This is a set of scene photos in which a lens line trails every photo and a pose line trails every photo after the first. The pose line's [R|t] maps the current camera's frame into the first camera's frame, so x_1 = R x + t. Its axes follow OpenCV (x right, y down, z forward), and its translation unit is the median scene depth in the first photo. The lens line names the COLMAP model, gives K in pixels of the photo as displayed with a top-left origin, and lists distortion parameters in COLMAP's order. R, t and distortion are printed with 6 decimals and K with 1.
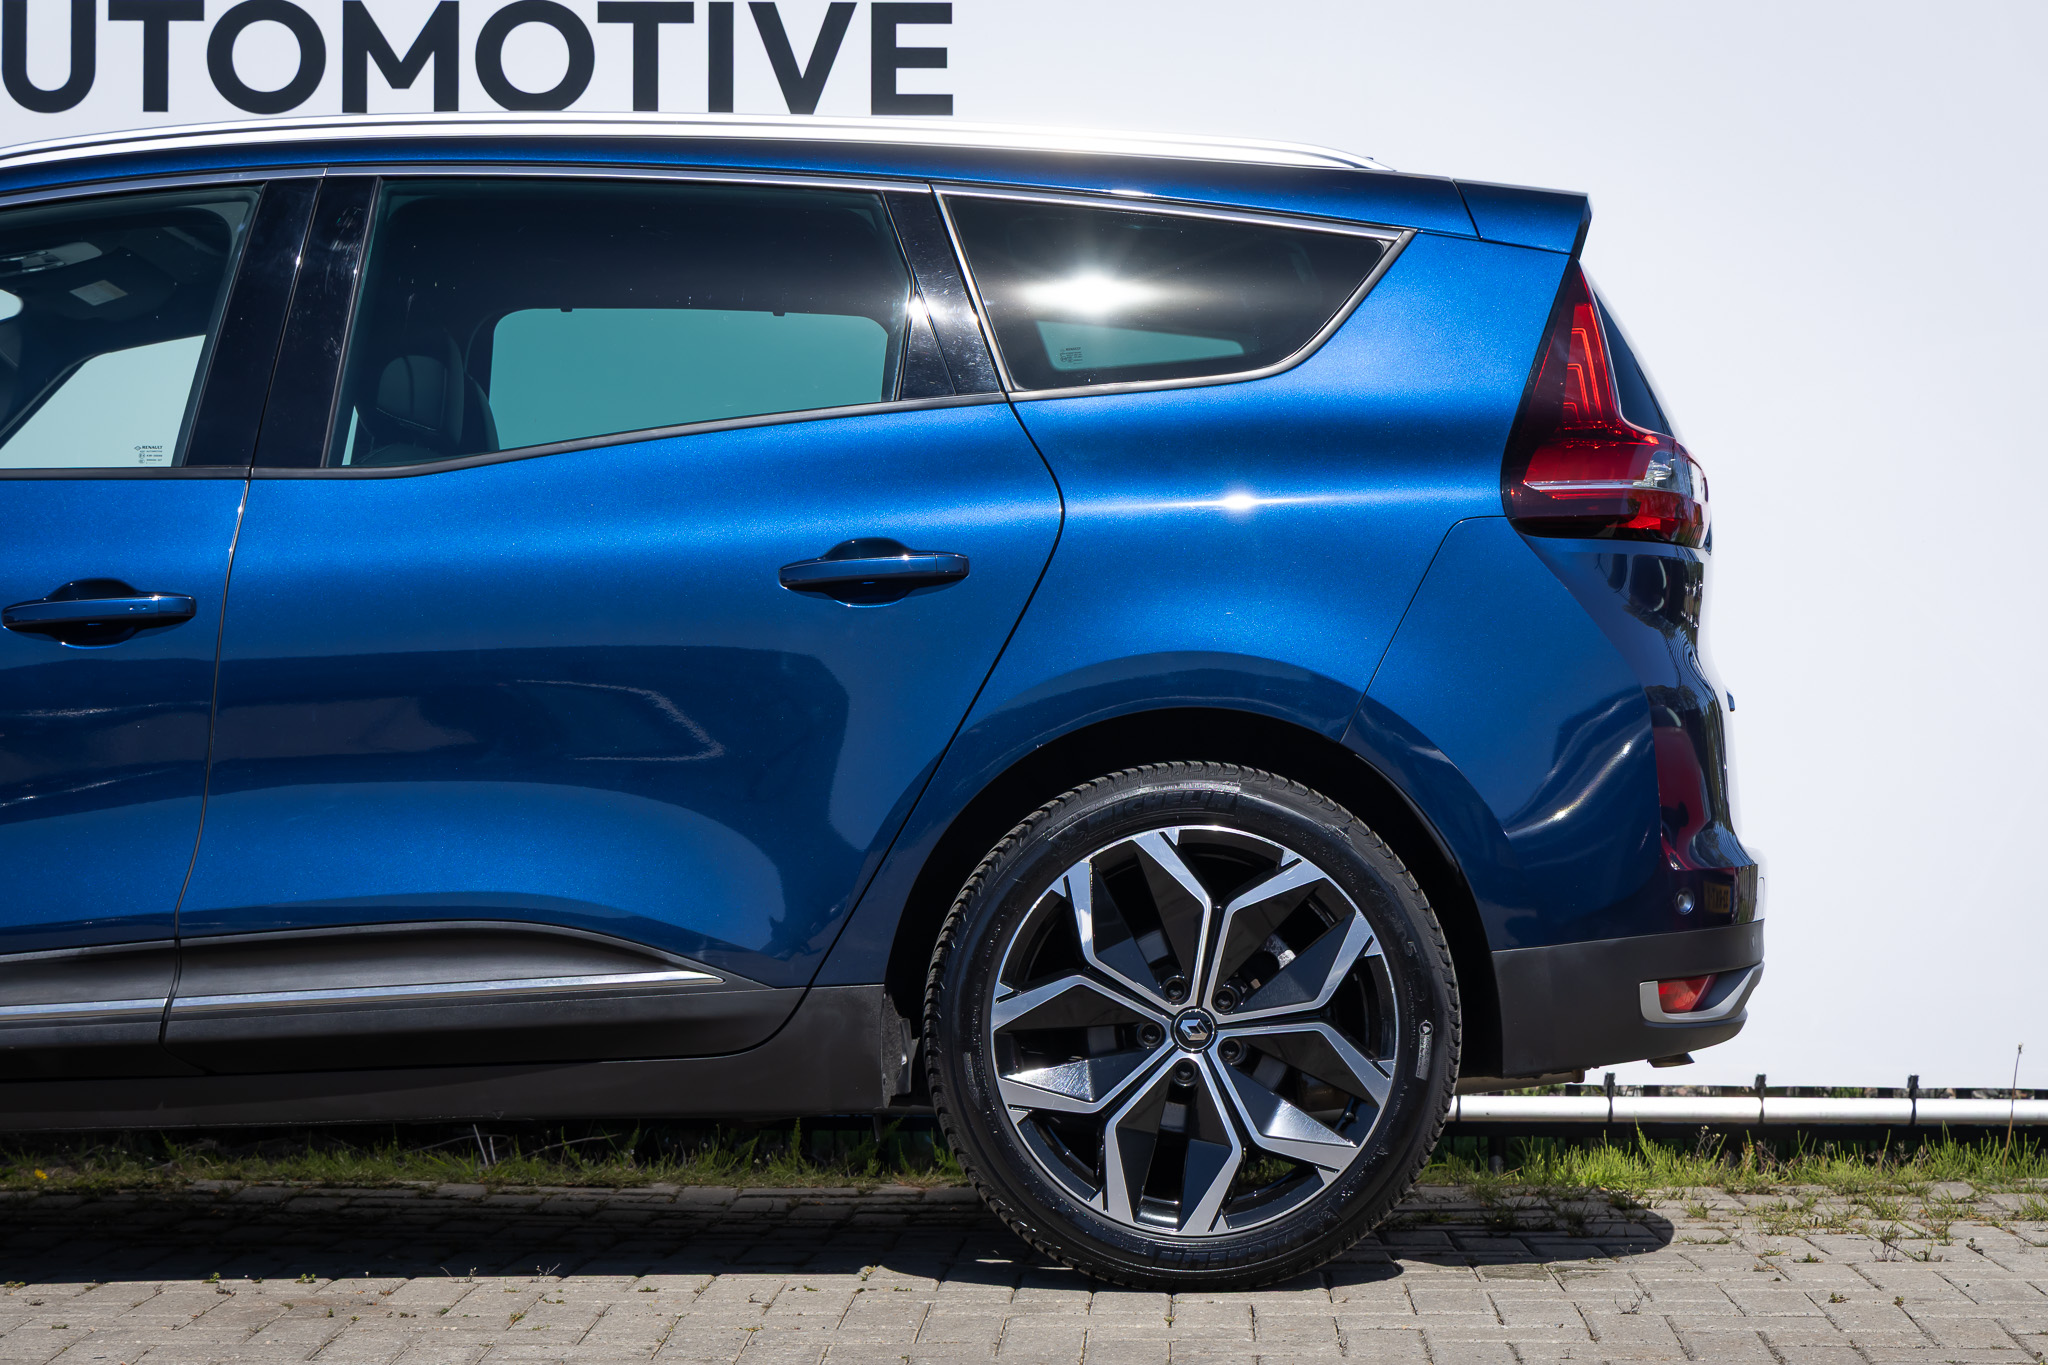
lens RADIAL K [[4311.9, 0, 1021.2], [0, 4311.9, 681.0], [0, 0, 1]] dist [-0.000804, 0.000000]
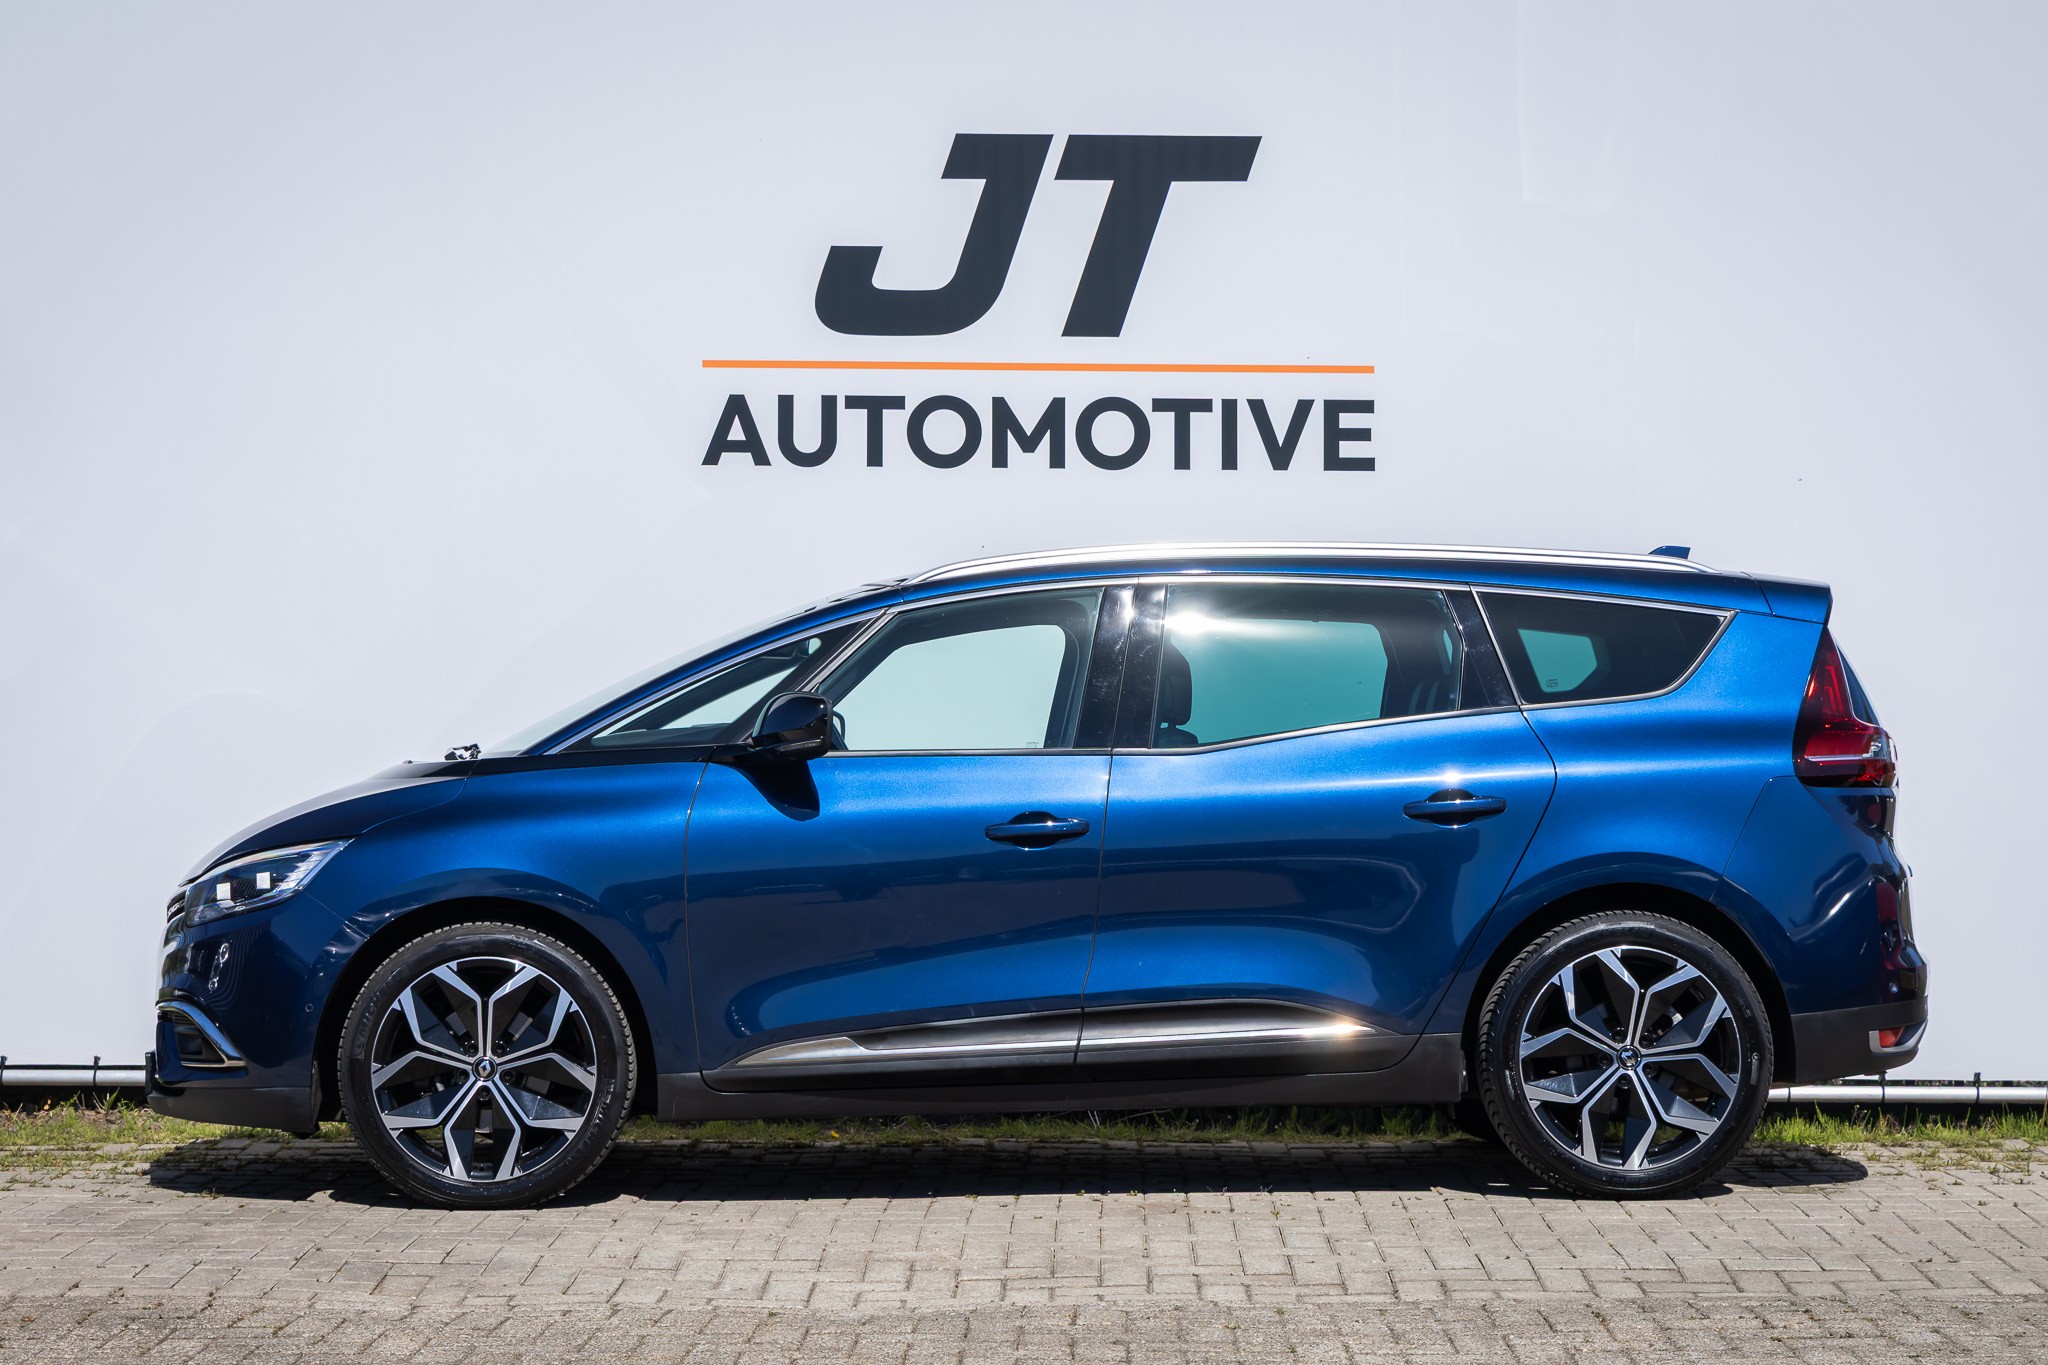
lens RADIAL K [[3843.0, 0, 1068.6], [0, 3843.0, 664.9], [0, 0, 1]] dist [-0.020843, 0.000000]
pose [[0.999930, 0.002658, 0.011492, -0.211702], [-0.002600, 0.999984, -0.005060, -0.075251], [-0.011505, 0.005030, 0.999921, -0.615156]]
